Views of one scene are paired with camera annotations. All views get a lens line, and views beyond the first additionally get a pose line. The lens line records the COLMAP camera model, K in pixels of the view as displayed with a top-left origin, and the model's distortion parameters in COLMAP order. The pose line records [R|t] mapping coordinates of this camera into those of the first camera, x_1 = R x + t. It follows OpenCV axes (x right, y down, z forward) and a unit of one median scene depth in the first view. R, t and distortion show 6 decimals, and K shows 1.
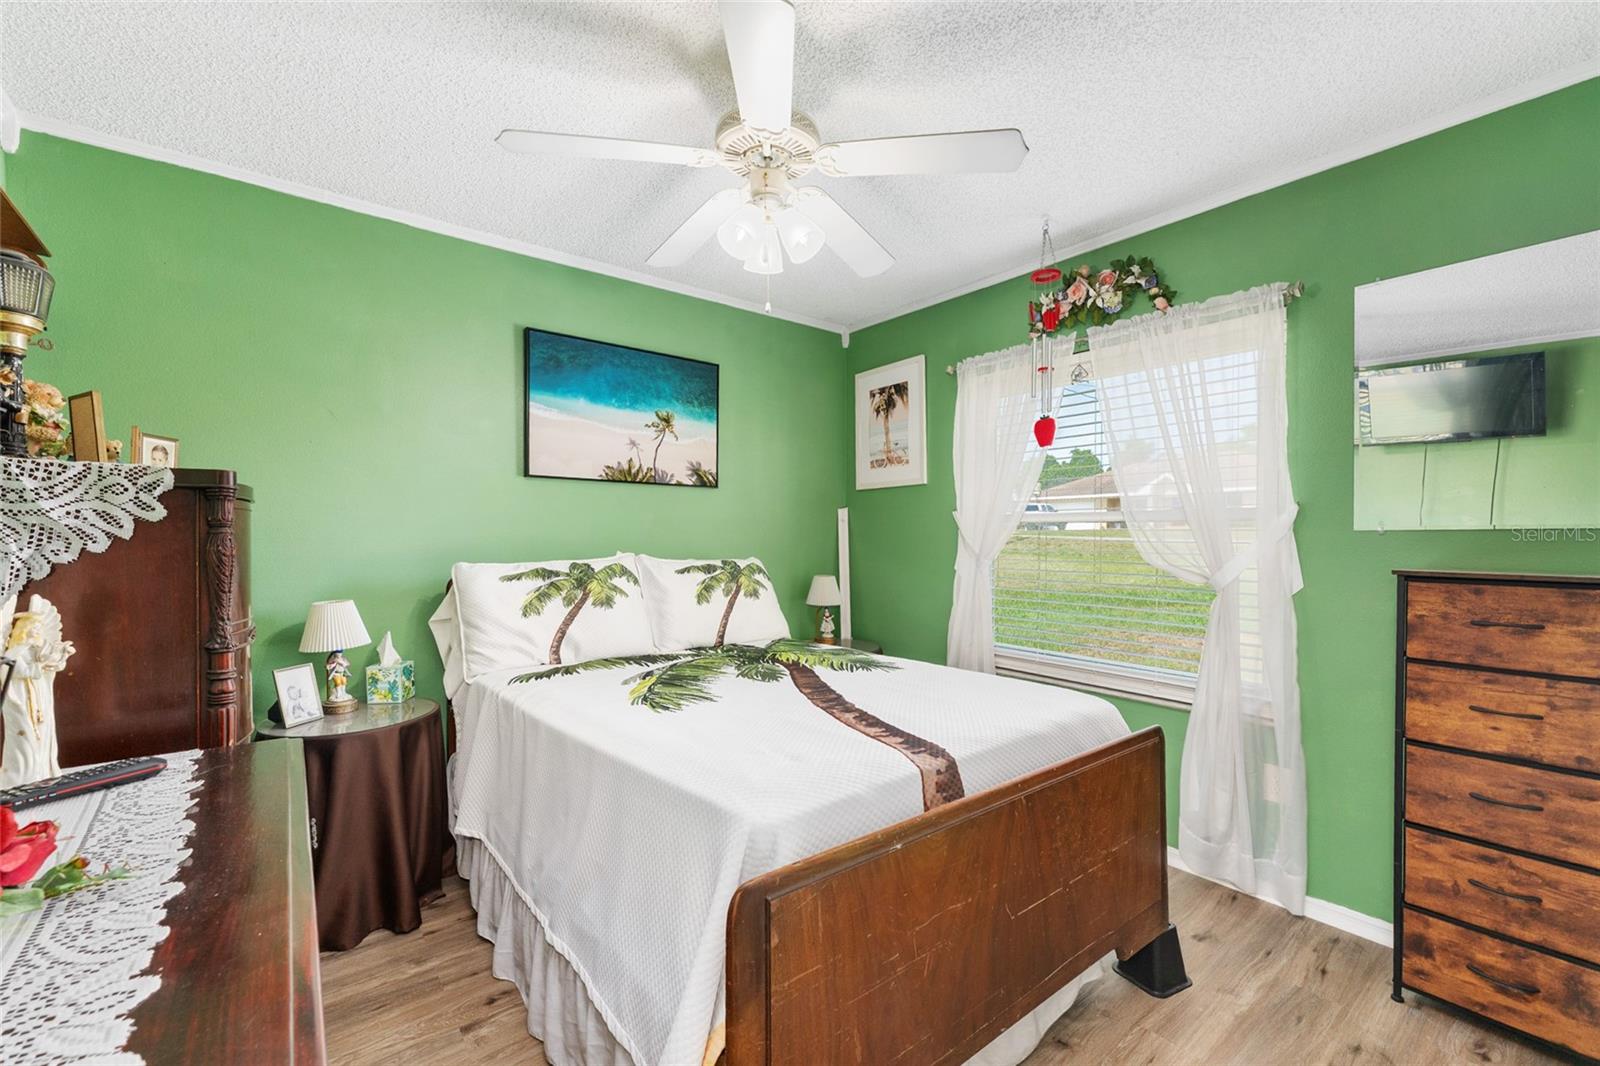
lens RADIAL K [[632.3, 0, 798.1], [0, 632.3, 535.1], [0, 0, 1]] dist [0.000840, -0.000110]
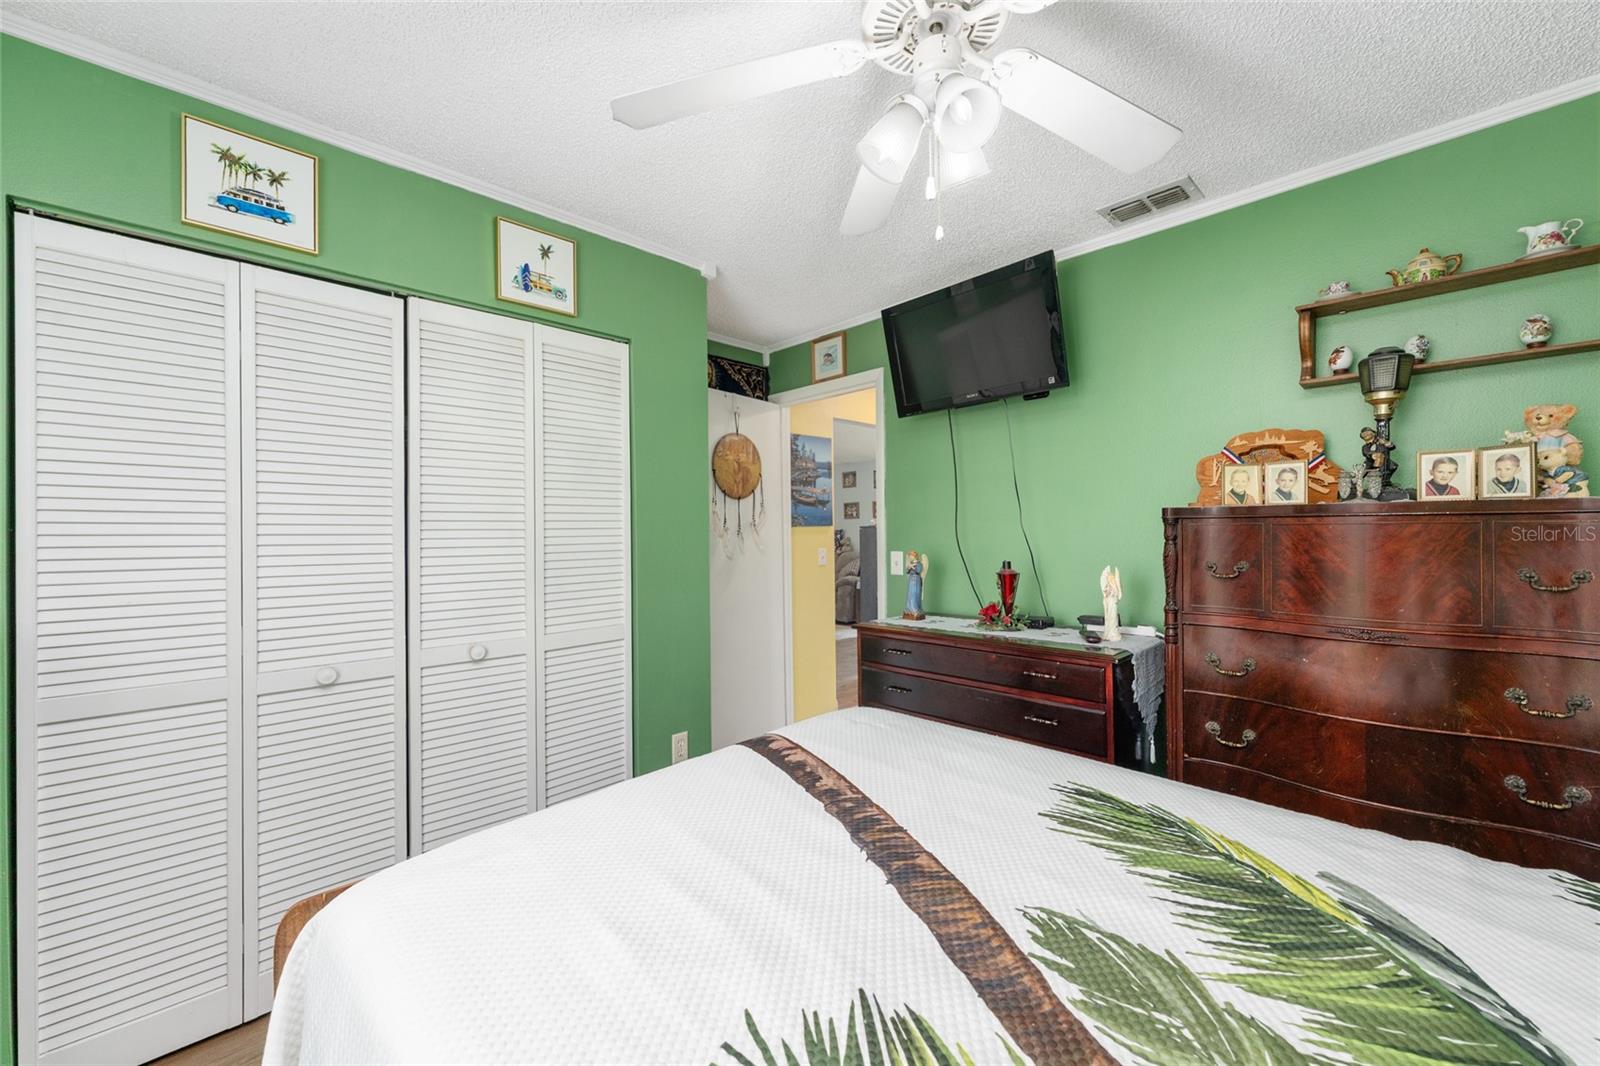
lens RADIAL K [[632.3, 0, 800.0], [0, 632.3, 534.0], [0, 0, 1]] dist [0.000840, -0.000110]
pose [[-0.992201, 0.003574, -0.124596, 0.219852], [0.003933, 0.999989, -0.002635, -0.025690], [0.124585, -0.003105, -0.992204, 1.838890]]
